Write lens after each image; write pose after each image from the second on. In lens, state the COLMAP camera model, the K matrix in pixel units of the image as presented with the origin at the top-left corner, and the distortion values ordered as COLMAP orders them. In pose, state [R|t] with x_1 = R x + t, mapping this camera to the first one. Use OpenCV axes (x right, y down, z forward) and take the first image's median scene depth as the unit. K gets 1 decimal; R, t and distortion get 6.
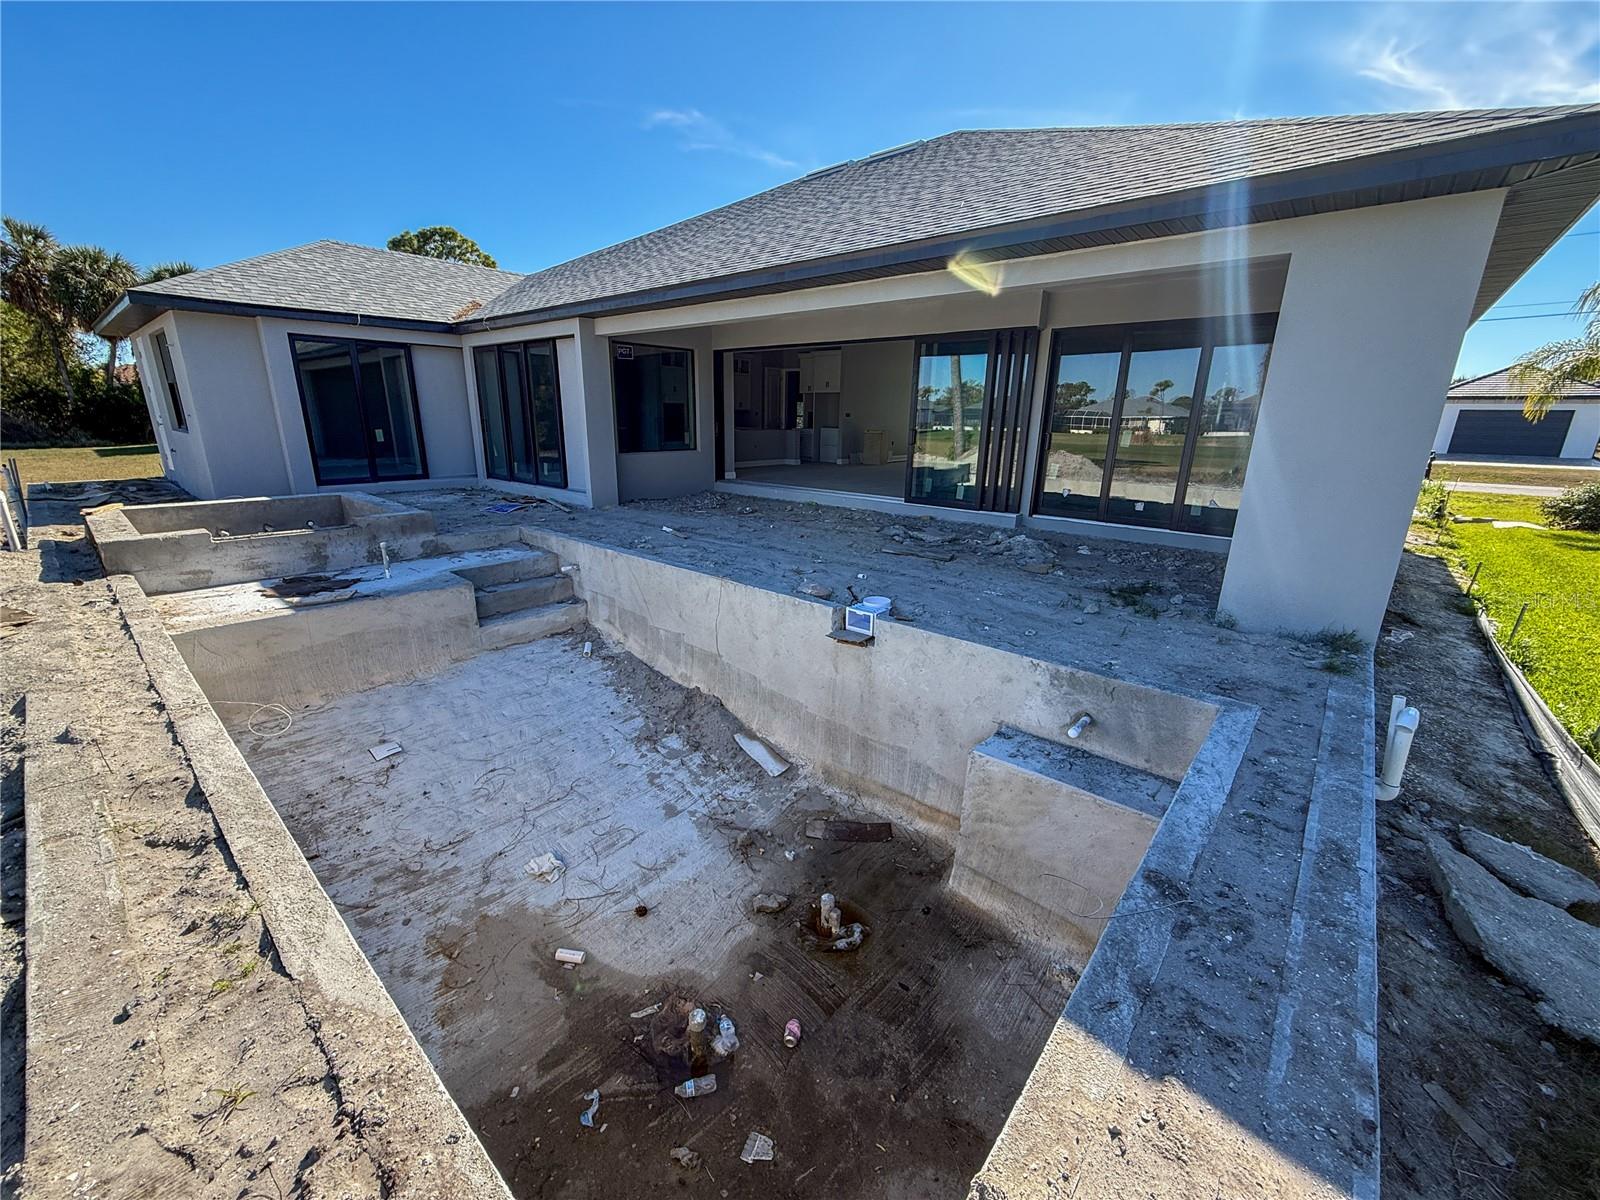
lens RADIAL K [[636.7, 0, 795.6], [0, 636.7, 601.3], [0, 0, 1]] dist [-0.000868, 0.000429]
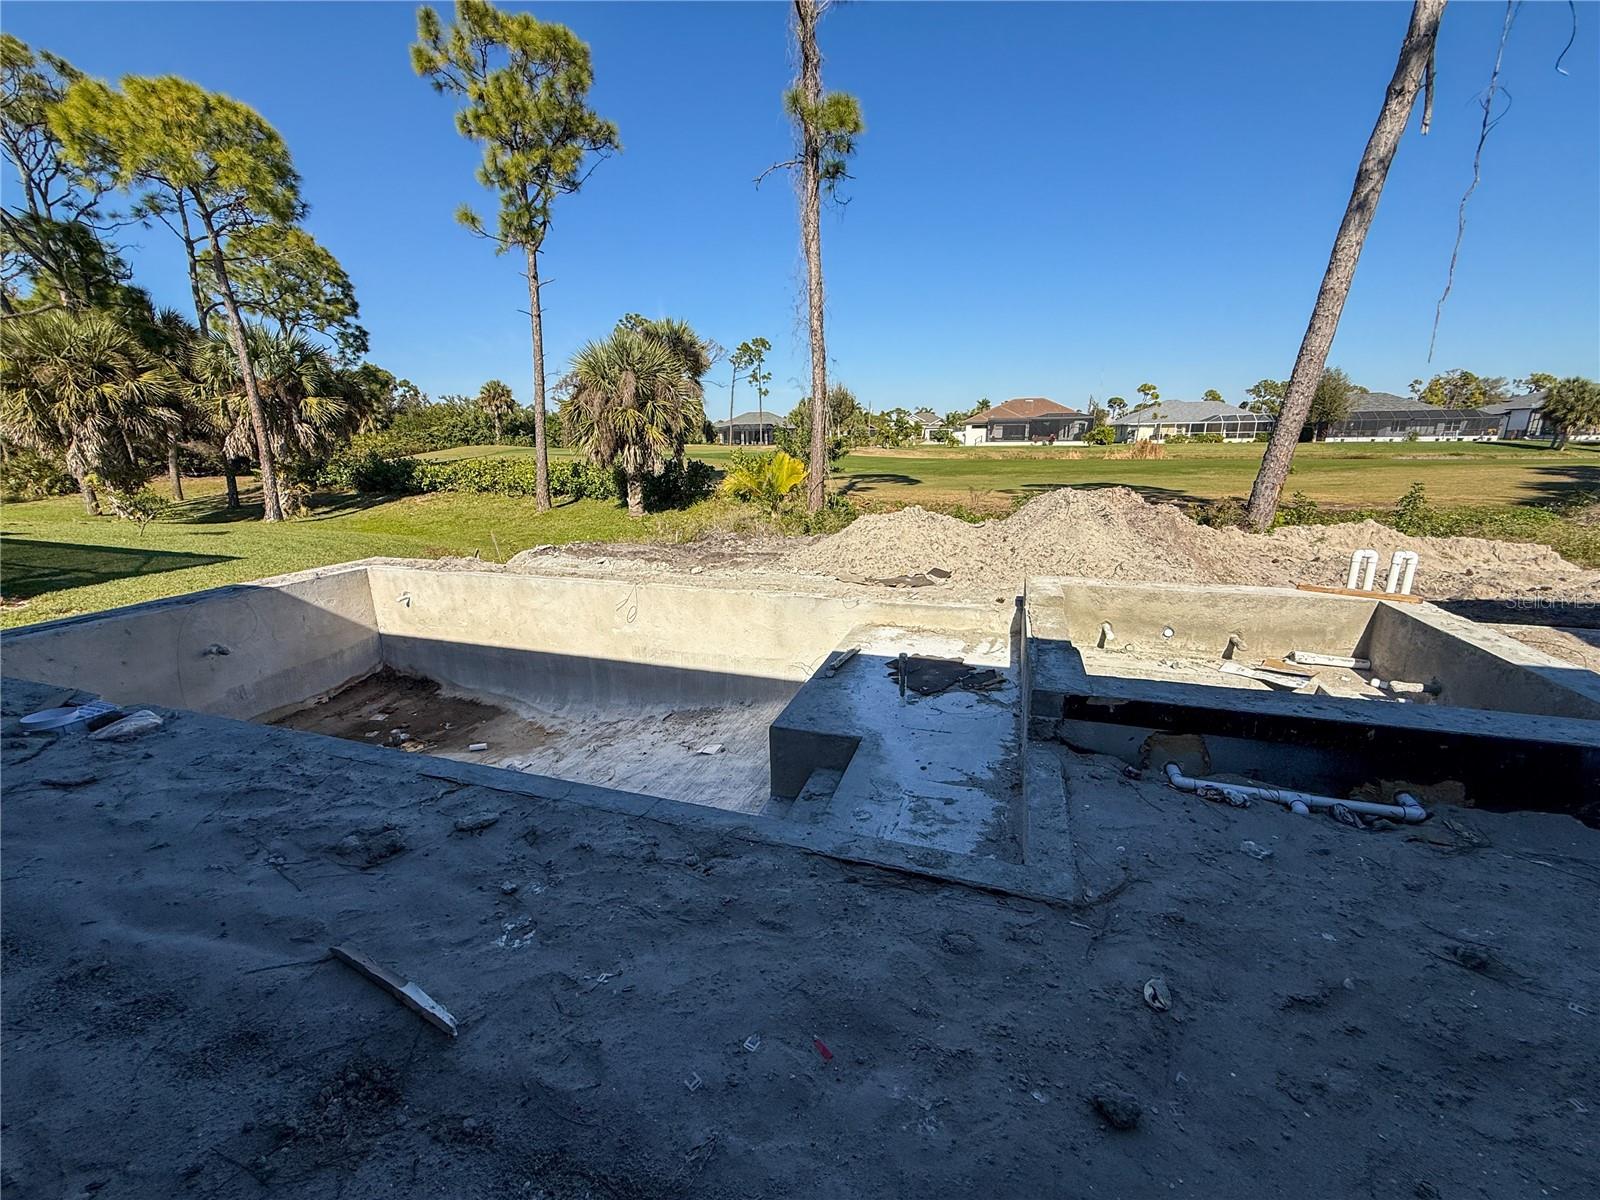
lens RADIAL K [[636.7, 0, 795.6], [0, 636.7, 601.3], [0, 0, 1]] dist [-0.000868, 0.000429]
pose [[-0.924204, 0.096735, -0.369444, -0.439843], [-0.105332, 0.865298, 0.490067, -0.616465], [0.367085, 0.491836, -0.789523, 2.013694]]
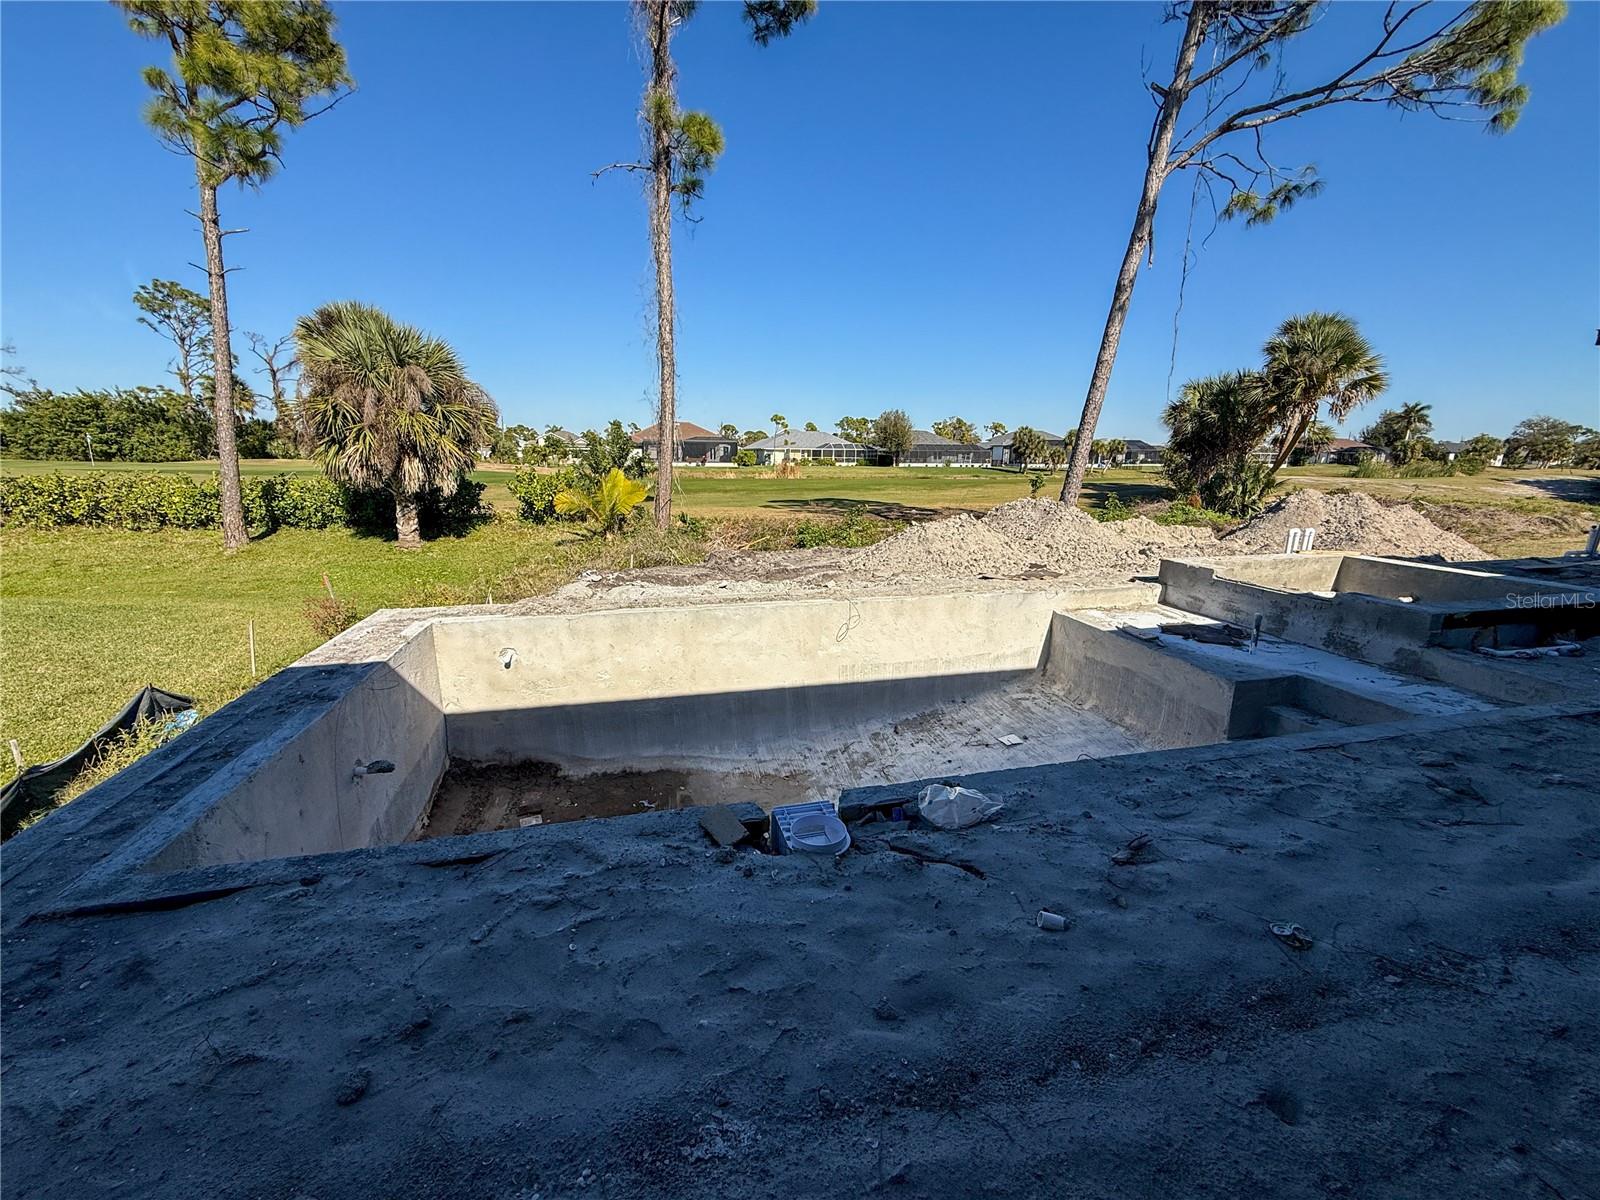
lens RADIAL K [[636.7, 0, 795.6], [0, 636.7, 601.3], [0, 0, 1]] dist [-0.000868, 0.000429]
pose [[-0.574954, 0.166296, -0.801108, 0.556197], [-0.245518, 0.898938, 0.362811, -0.370684], [0.780480, 0.405286, -0.476019, 1.275613]]
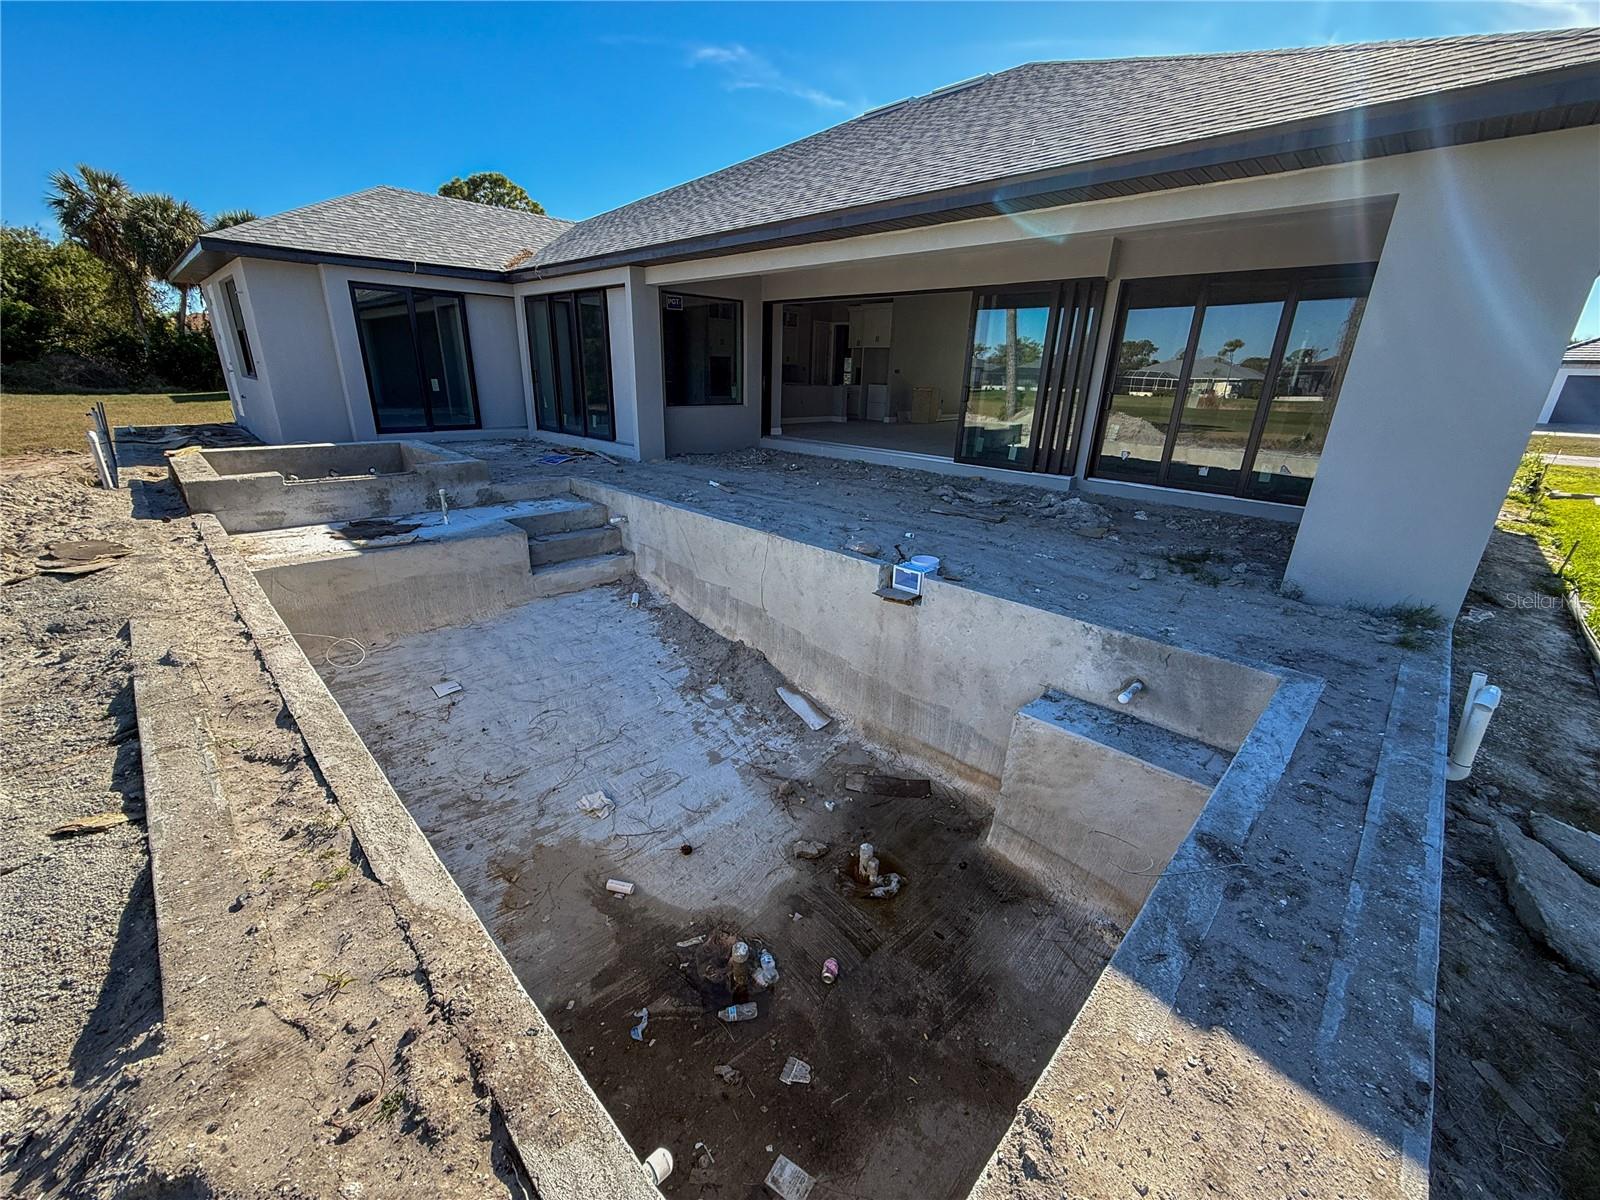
lens RADIAL K [[636.7, 0, 795.6], [0, 636.7, 601.3], [0, 0, 1]] dist [-0.000868, 0.000429]
pose [[0.997716, 0.034326, -0.058179, -0.015391], [-0.030696, 0.997593, 0.062180, 0.009086], [0.060173, -0.060252, 0.996368, -0.003089]]
